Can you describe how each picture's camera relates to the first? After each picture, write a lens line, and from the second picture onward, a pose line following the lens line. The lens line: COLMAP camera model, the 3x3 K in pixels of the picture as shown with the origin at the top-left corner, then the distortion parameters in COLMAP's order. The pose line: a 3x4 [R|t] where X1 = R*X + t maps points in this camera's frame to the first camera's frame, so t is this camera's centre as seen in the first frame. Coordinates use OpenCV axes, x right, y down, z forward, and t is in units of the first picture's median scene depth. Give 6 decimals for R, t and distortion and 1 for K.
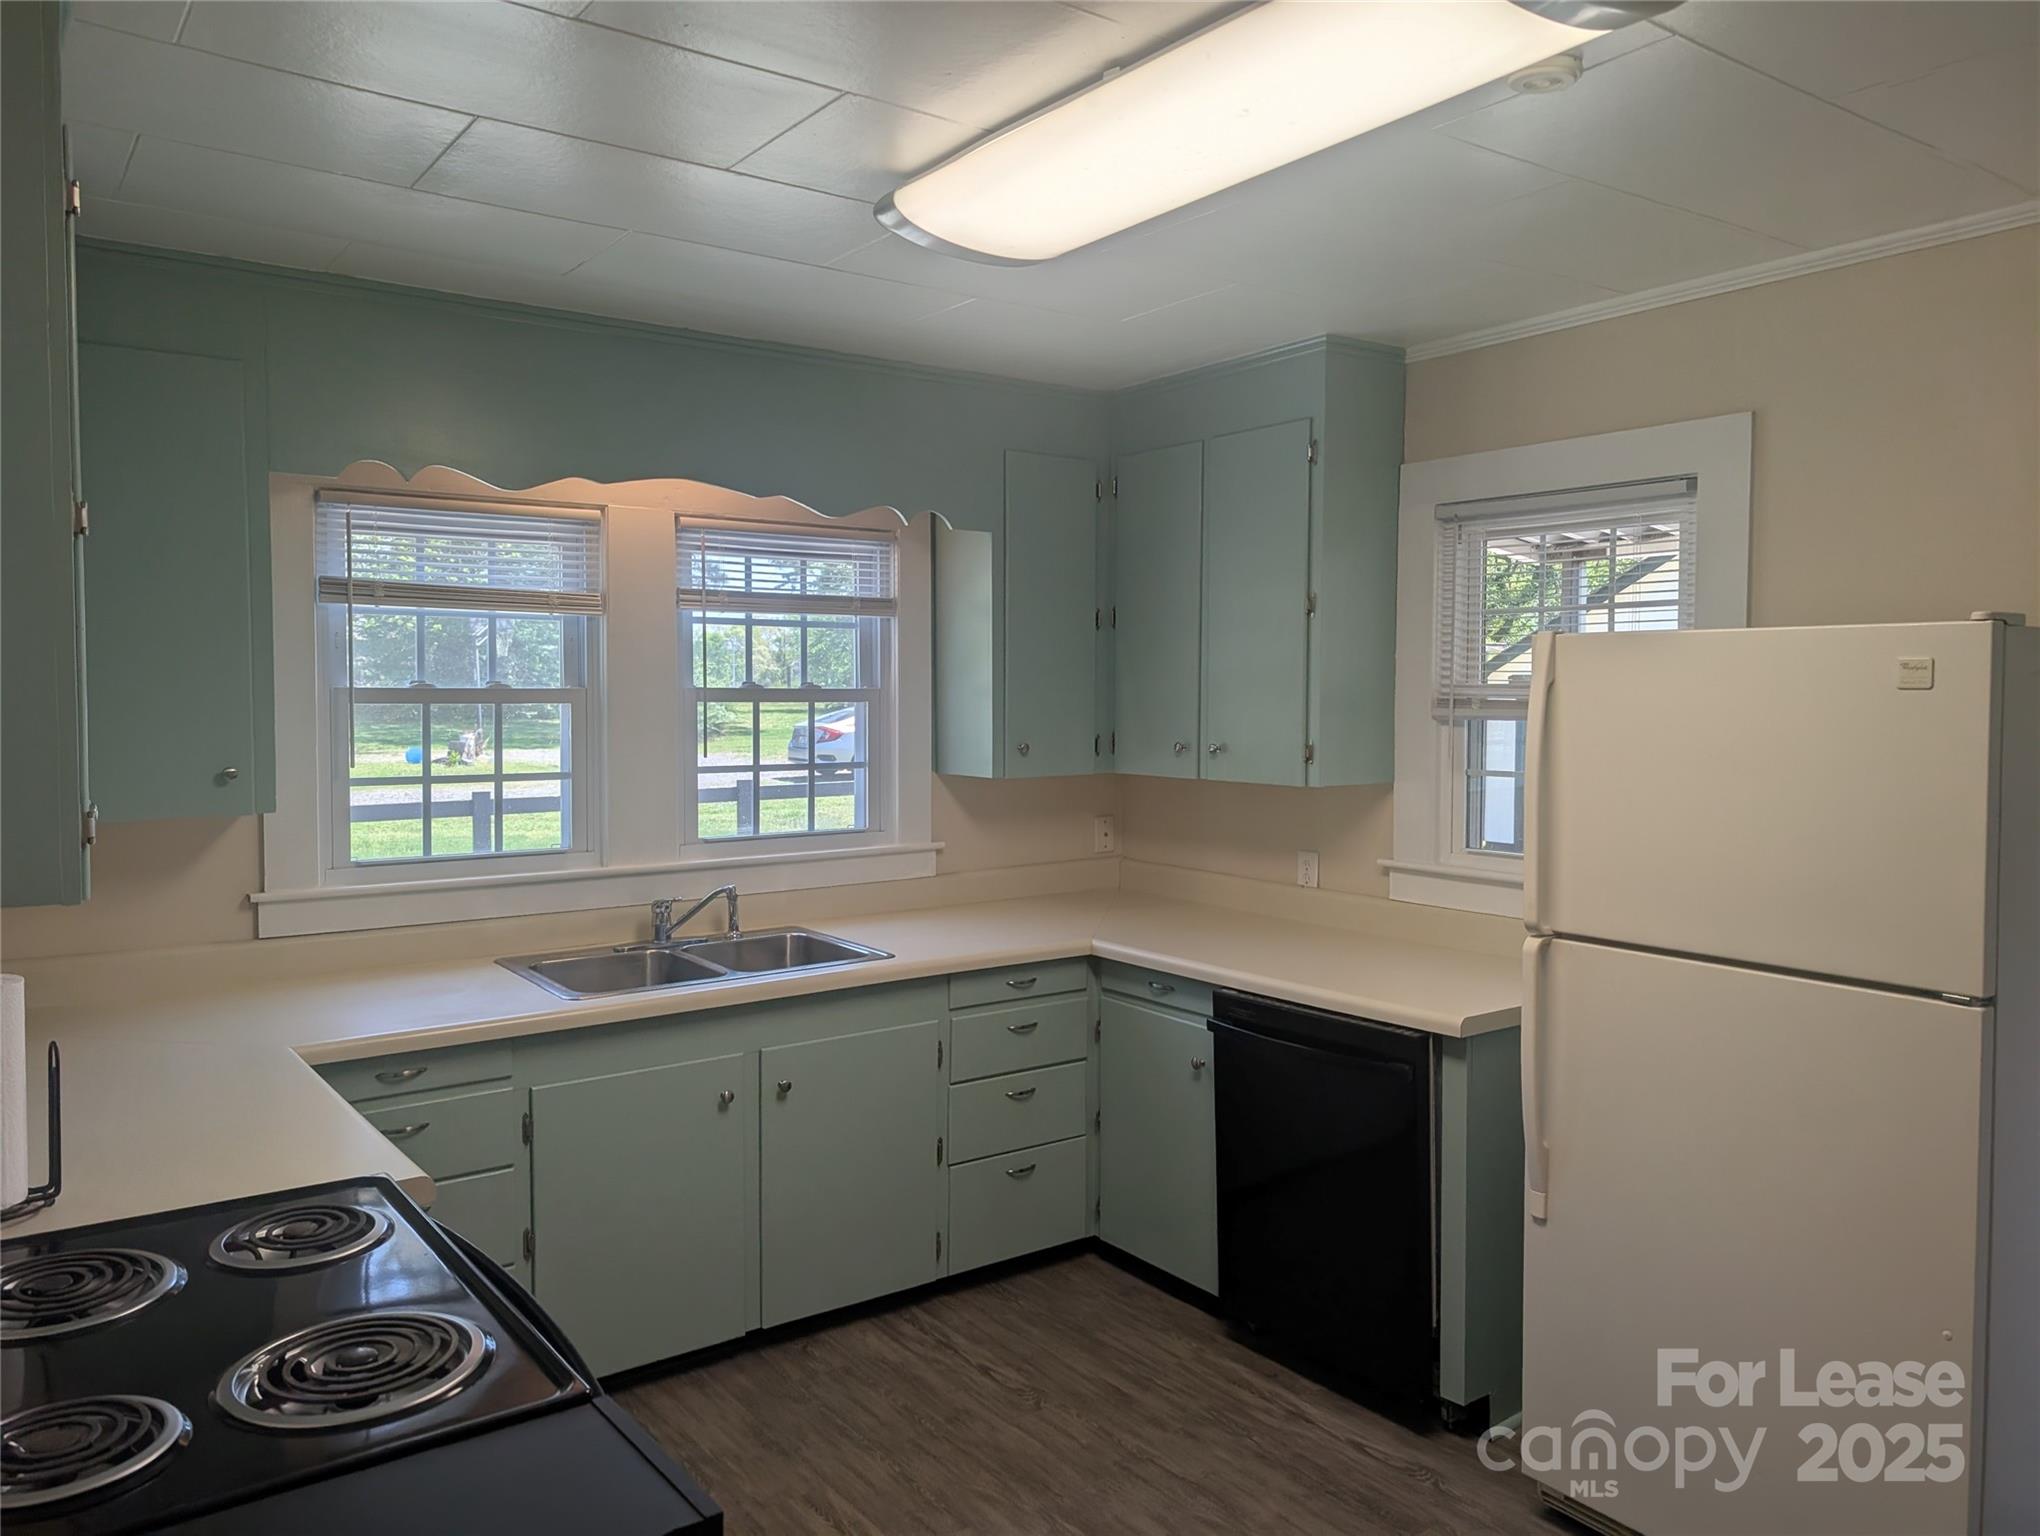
lens RADIAL K [[1460.6, 0, 996.4], [0, 1460.6, 759.4], [0, 0, 1]] dist [0.049206, -0.078894]
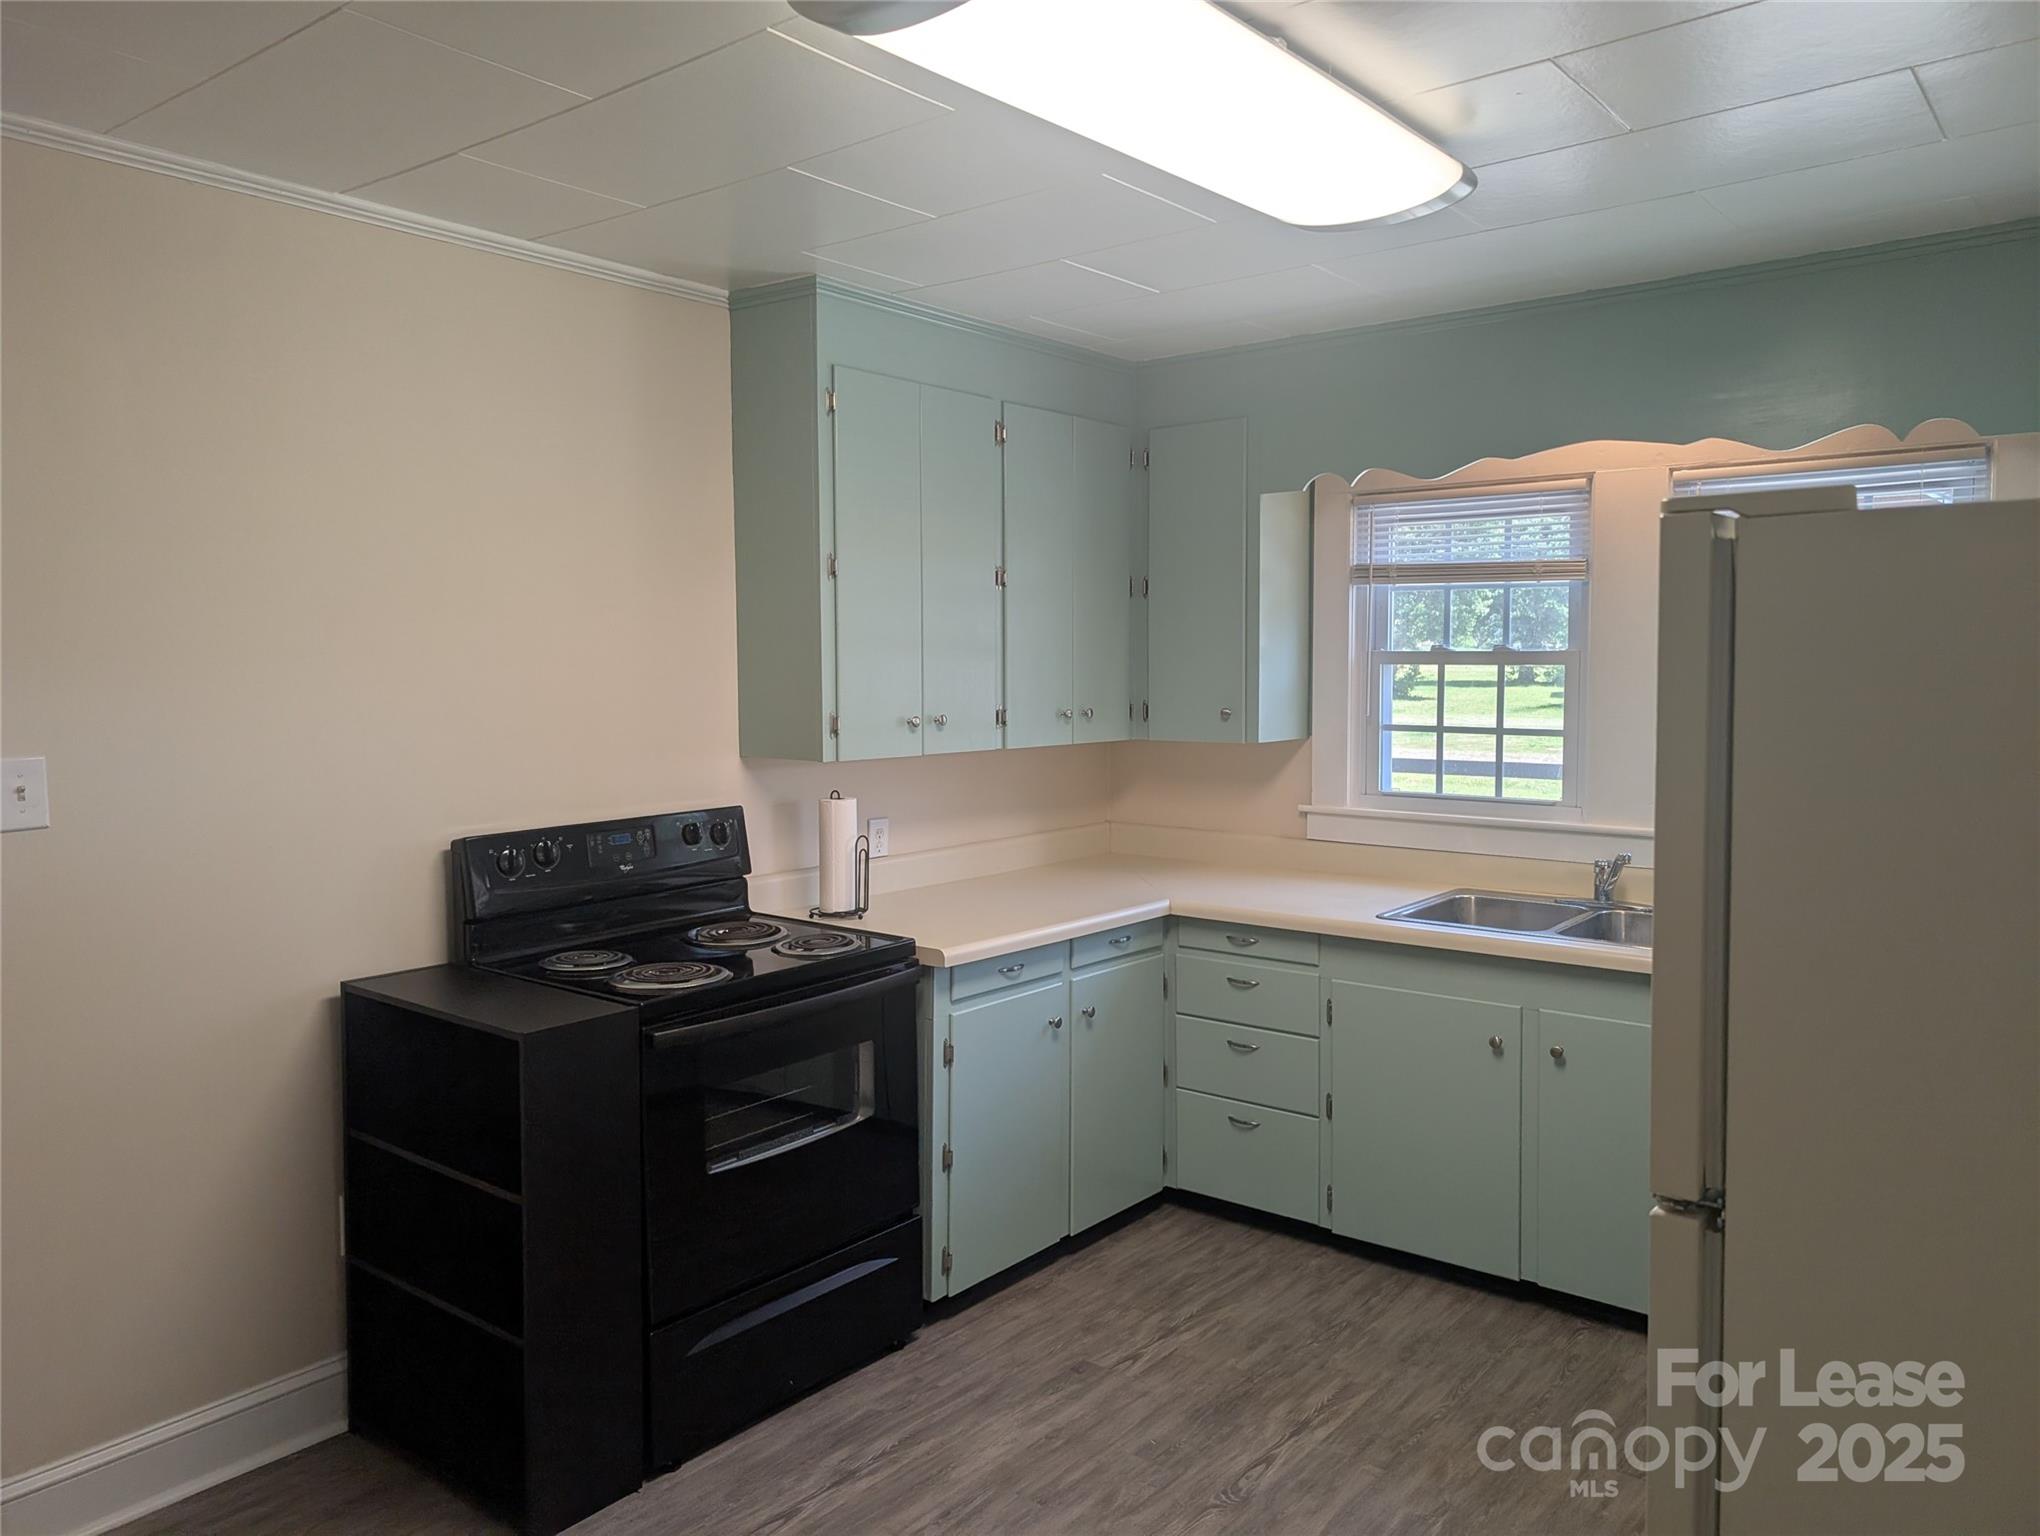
lens RADIAL K [[1460.6, 0, 996.4], [0, 1460.6, 759.4], [0, 0, 1]] dist [0.049206, -0.078894]
pose [[0.253327, 0.066391, -0.965100, 0.639163], [-0.042255, 0.997449, 0.057525, -0.013943], [0.966457, 0.026207, 0.255487, 0.341728]]
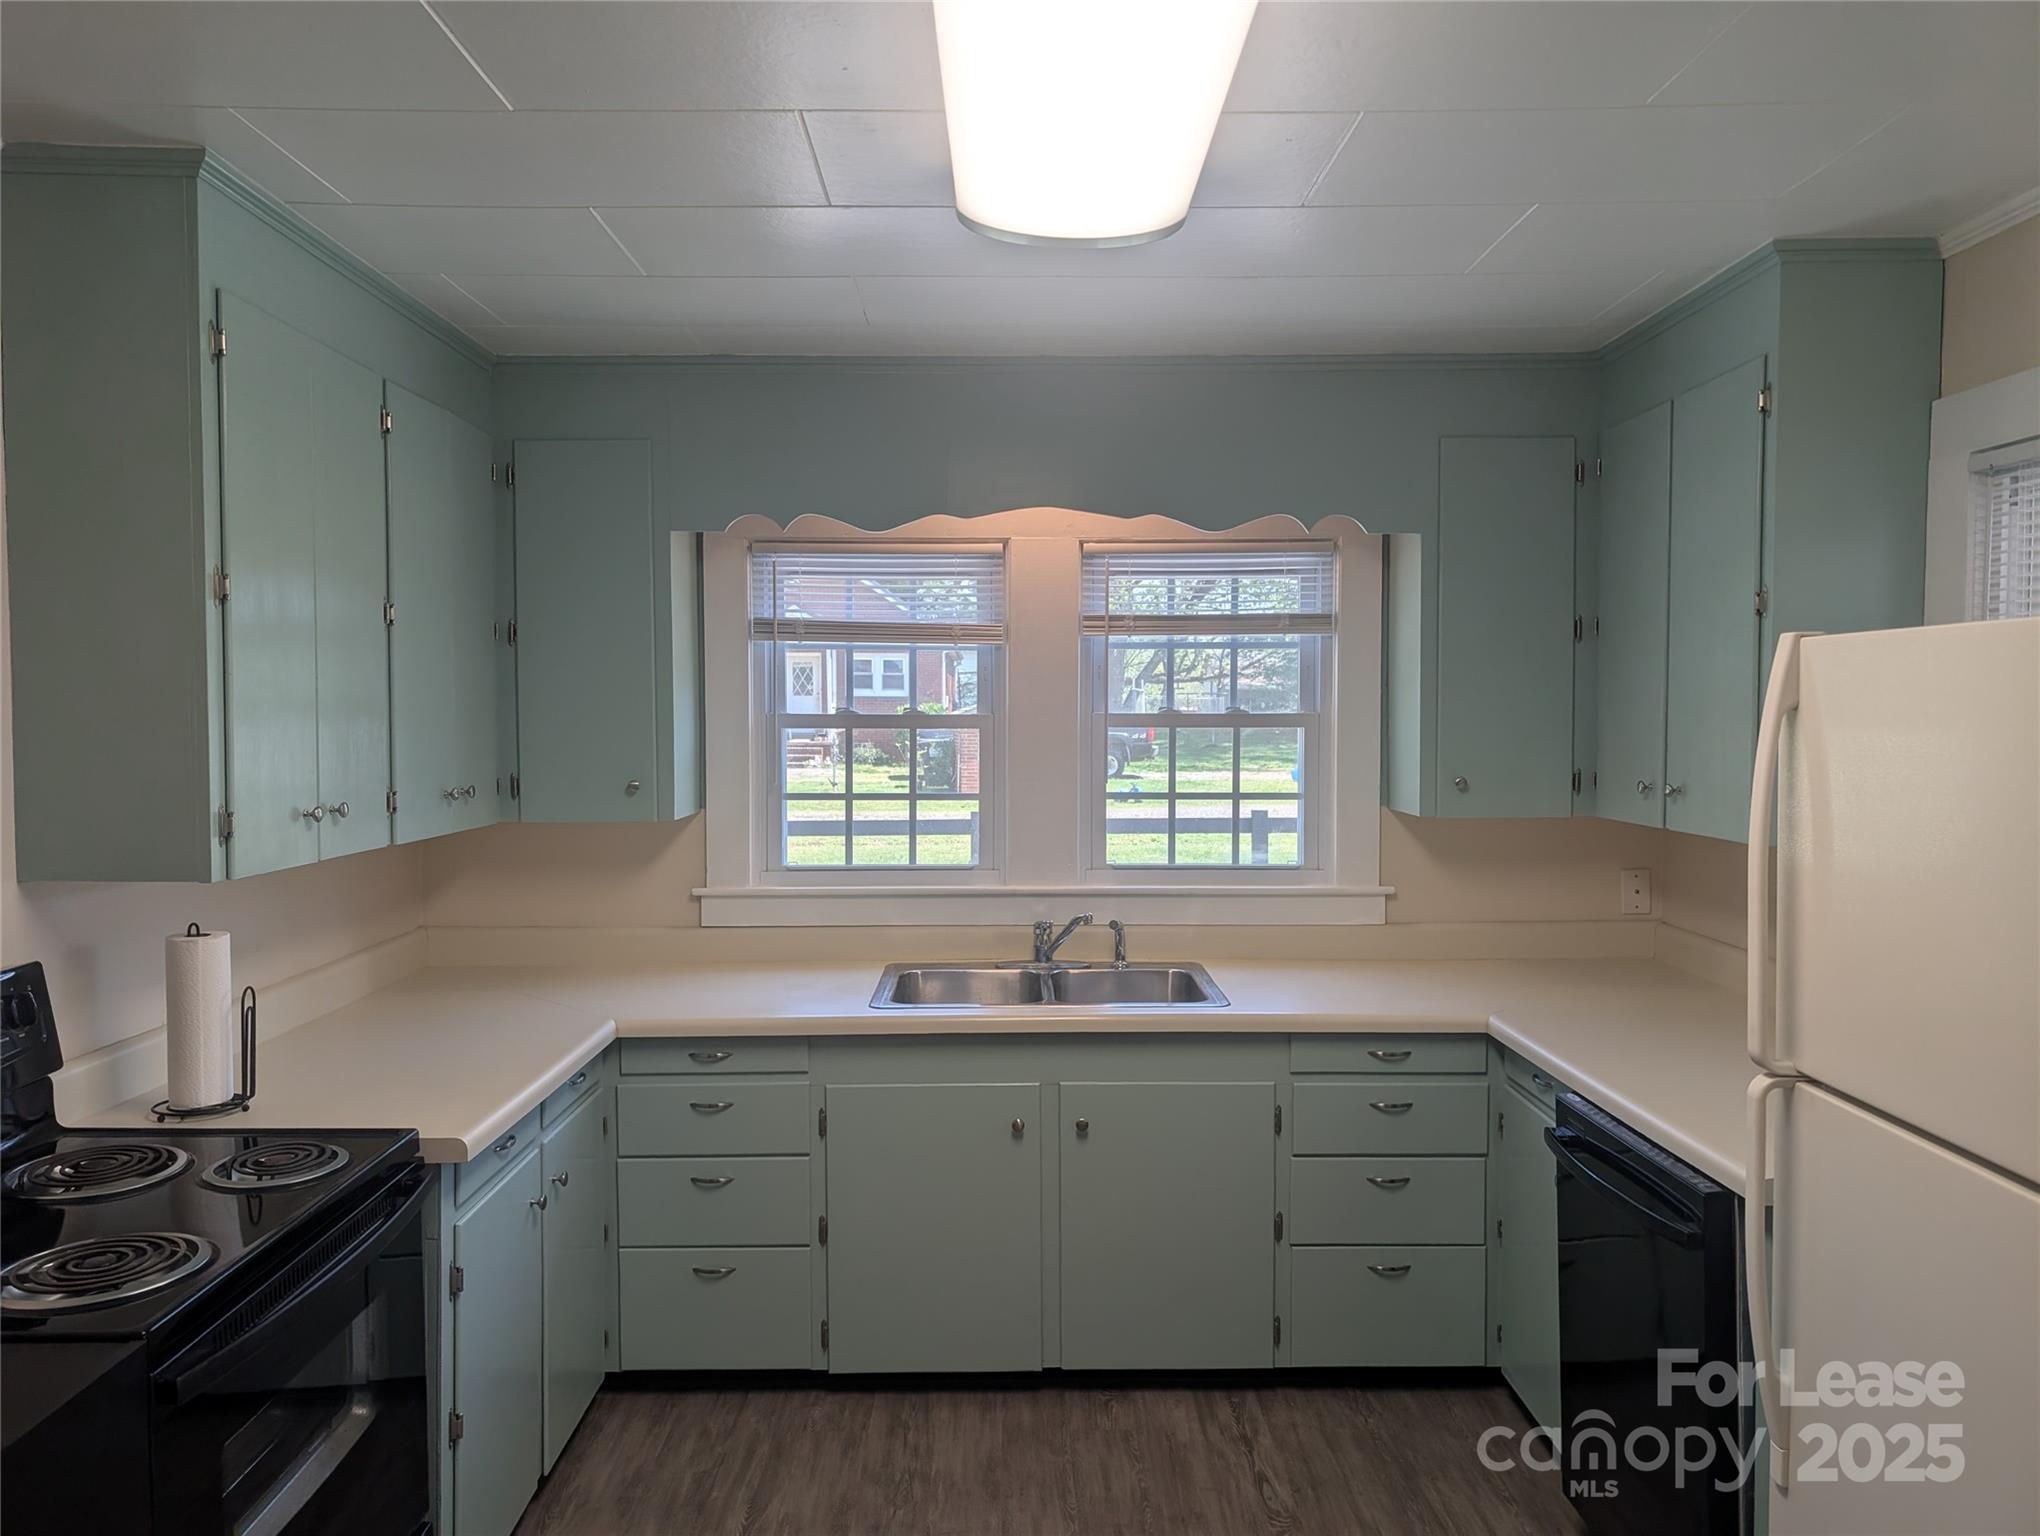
lens RADIAL K [[1464.4, 0, 1020.0], [0, 1464.4, 768.0], [0, 0, 1]] dist [0.005564, -0.003855]
pose [[0.814372, 0.020845, -0.579968, 0.344386], [-0.025541, 0.999674, 0.000067, -0.010996], [0.579781, 0.014758, 0.814639, 0.167303]]
